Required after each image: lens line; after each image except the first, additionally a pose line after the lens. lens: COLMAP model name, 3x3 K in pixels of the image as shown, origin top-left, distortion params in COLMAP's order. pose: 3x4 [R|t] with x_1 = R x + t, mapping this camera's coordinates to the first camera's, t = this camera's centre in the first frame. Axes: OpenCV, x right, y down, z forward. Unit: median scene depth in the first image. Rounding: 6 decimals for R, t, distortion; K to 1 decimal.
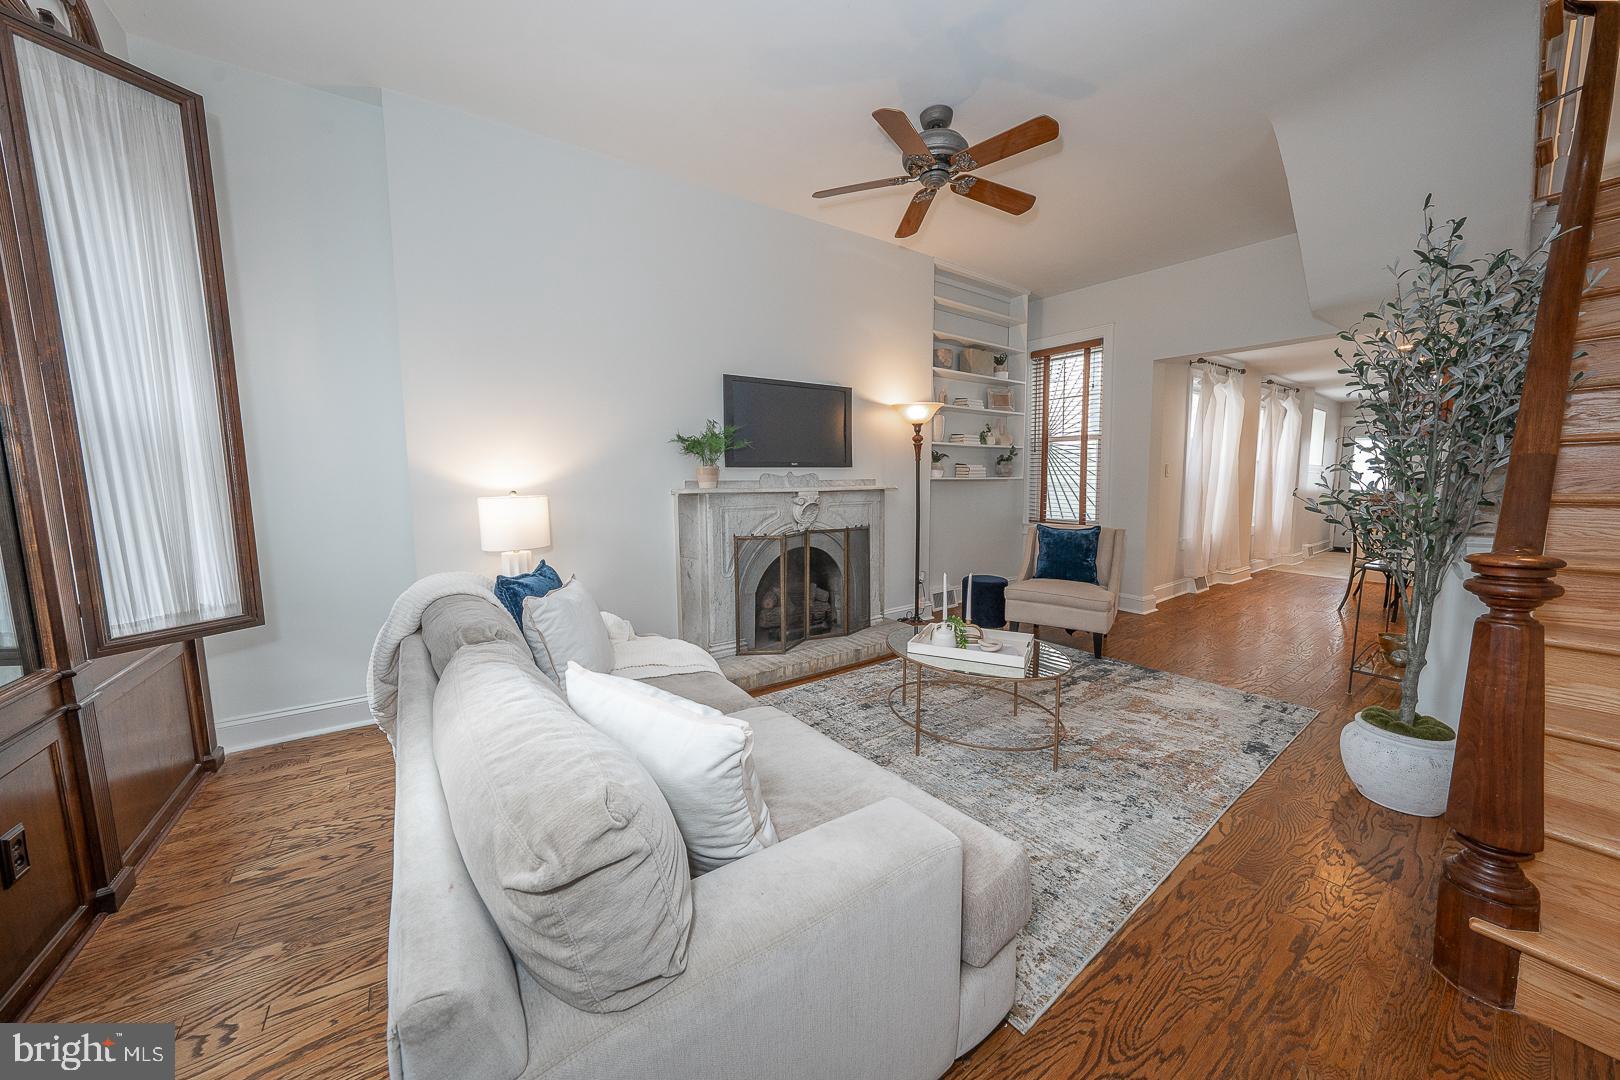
lens RADIAL K [[558.1, 0, 814.8], [0, 558.1, 533.5], [0, 0, 1]] dist [-0.026348, 0.005682]
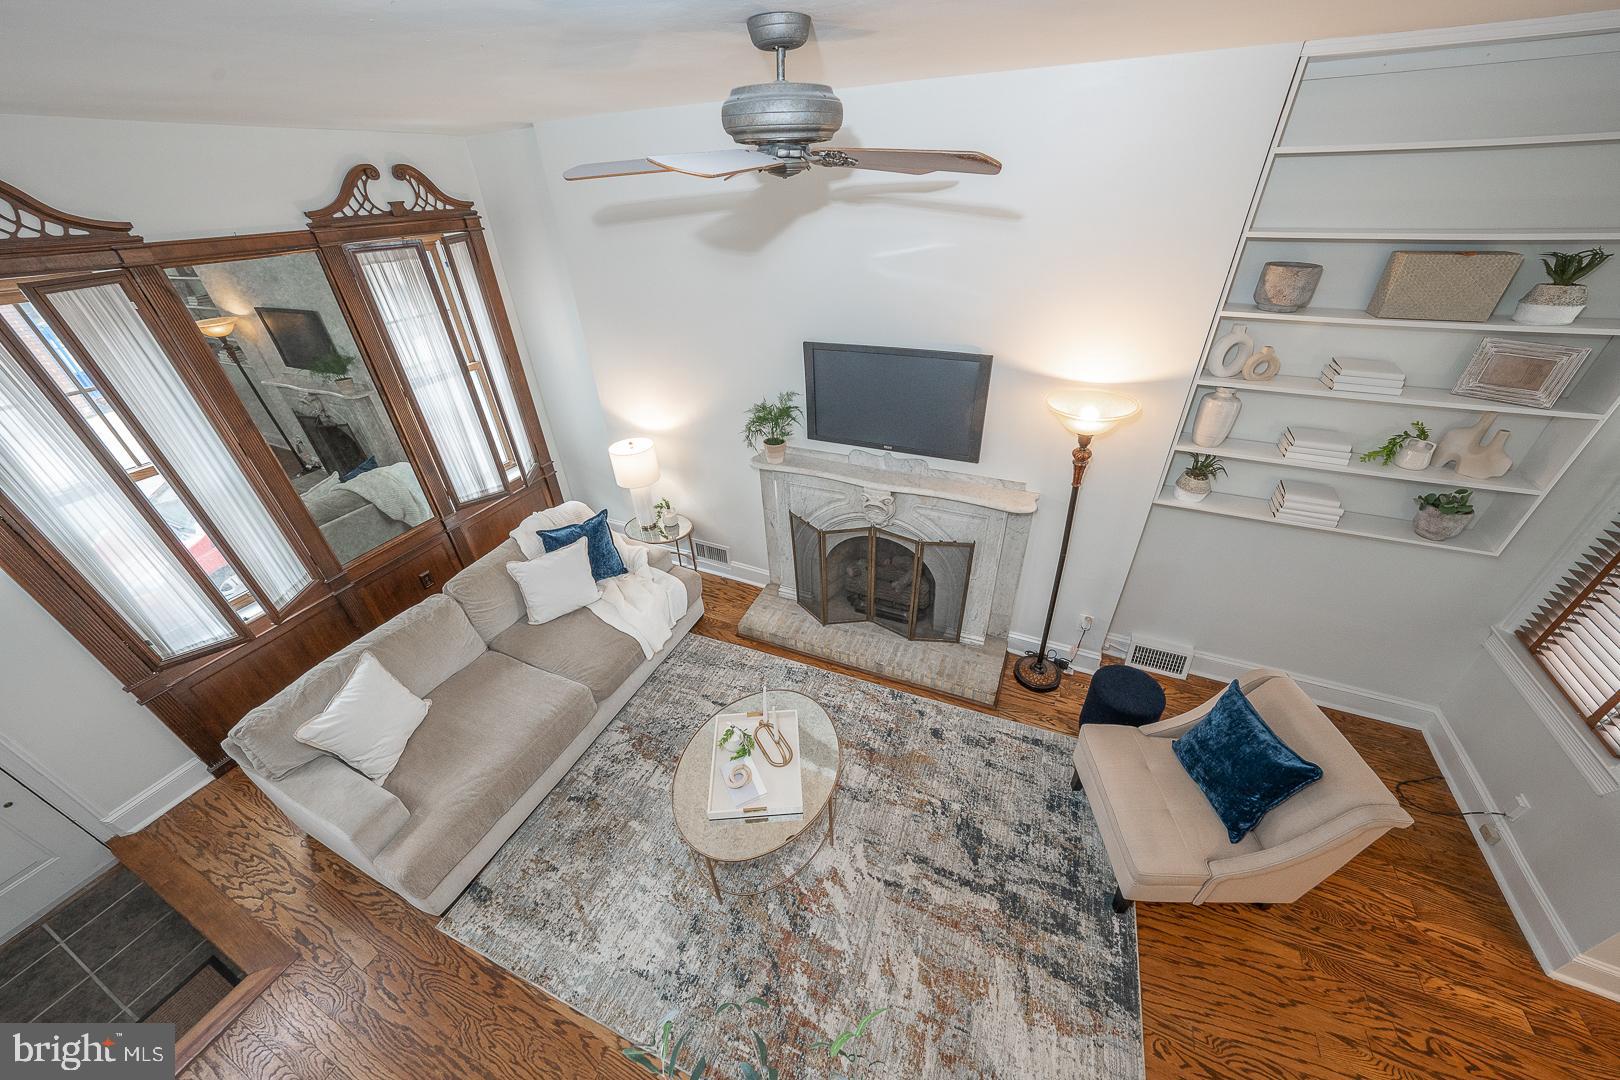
lens RADIAL K [[558.1, 0, 811.1], [0, 558.1, 536.1], [0, 0, 1]] dist [-0.026348, 0.005682]
pose [[0.506654, 0.459428, -0.729539, 0.653705], [-0.054981, 0.861682, 0.504462, -0.482224], [0.860394, -0.215477, 0.461835, 0.548816]]
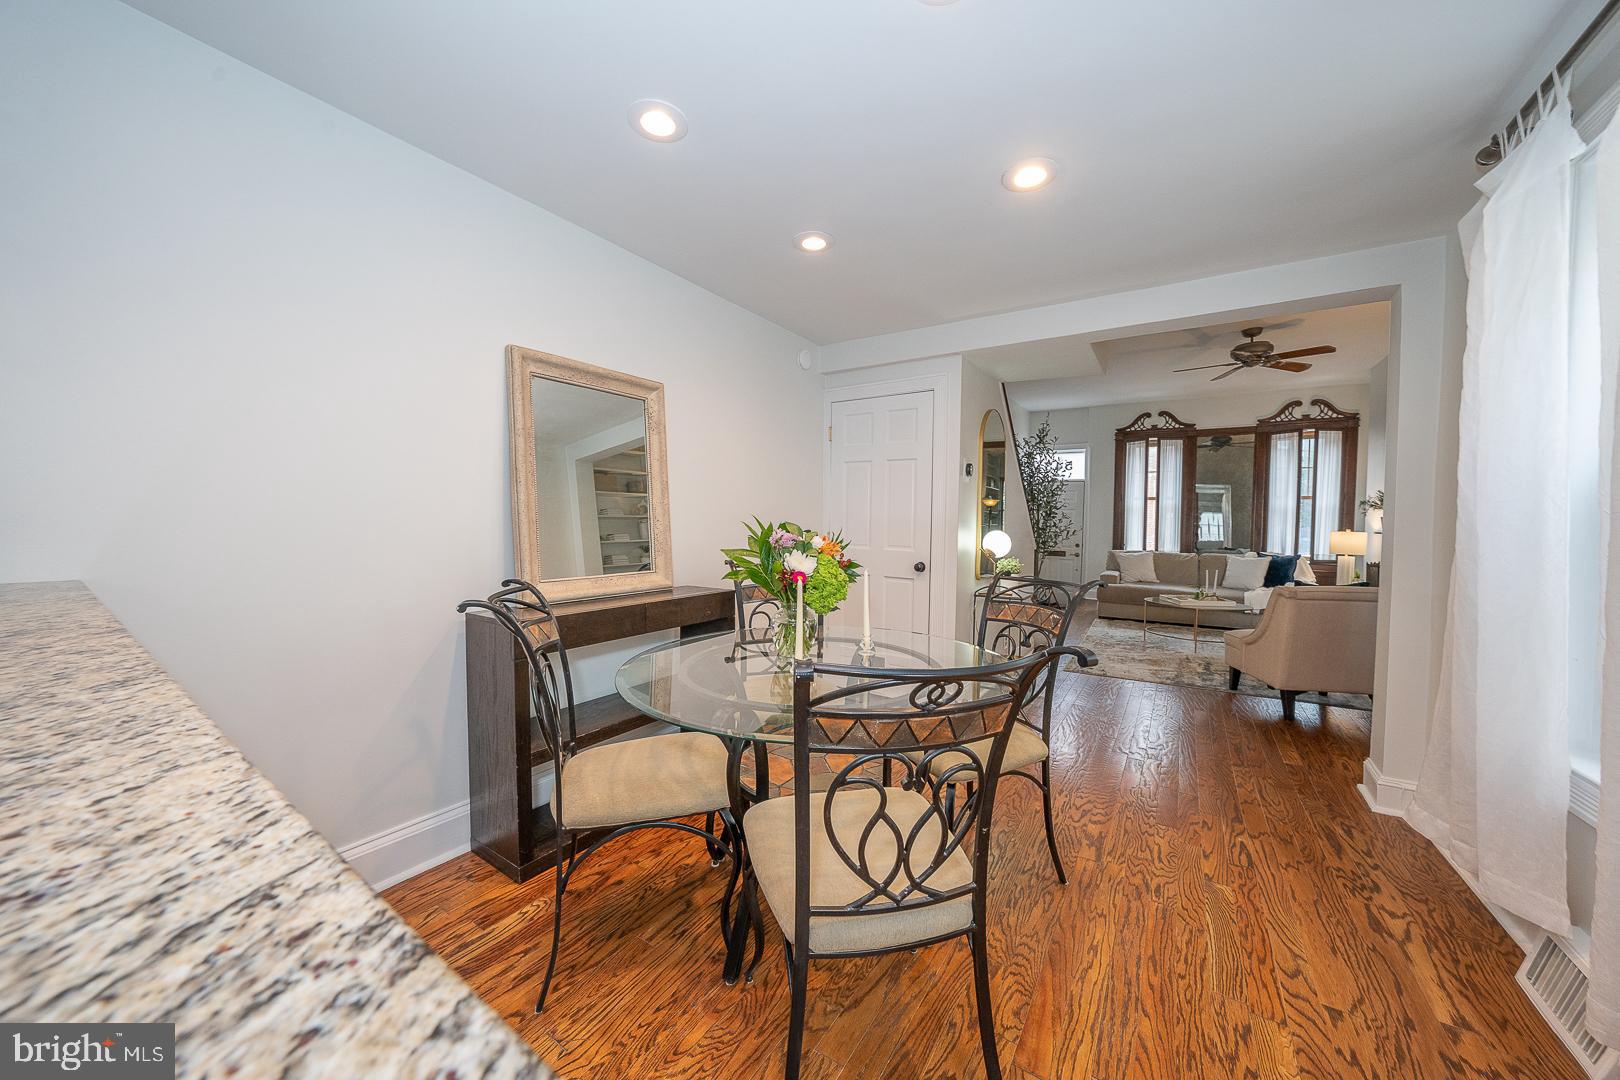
lens RADIAL K [[558.1, 0, 812.8], [0, 558.1, 537.0], [0, 0, 1]] dist [-0.026348, 0.005682]
pose [[-0.935333, 0.006933, -0.353701, 1.819343], [-0.040442, 0.991158, 0.126372, -0.188531], [0.351449, 0.132505, -0.926783, 1.830227]]
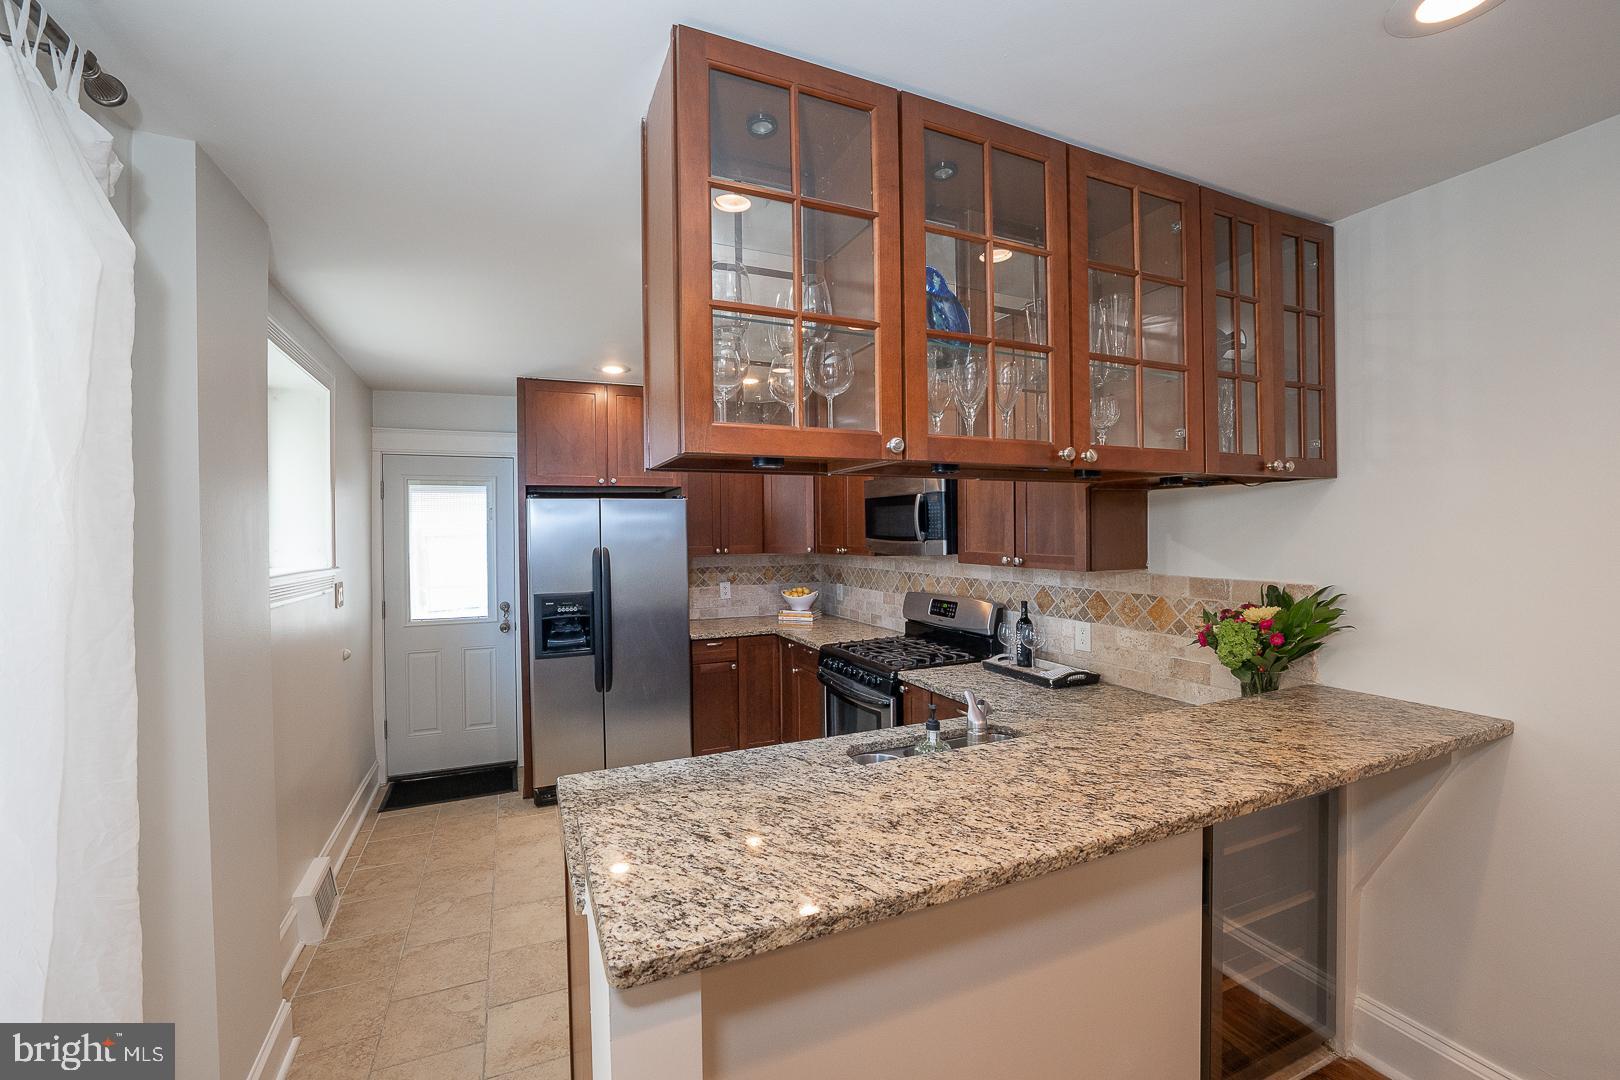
lens RADIAL K [[664.2, 0, 796.3], [0, 664.2, 542.2], [0, 0, 1]] dist [-0.022019, -0.000018]
pose [[0.221460, -0.013552, 0.975075, 1.598938], [0.108438, 0.994044, -0.010813, -0.269247], [-0.969122, 0.108129, 0.221611, 1.698422]]
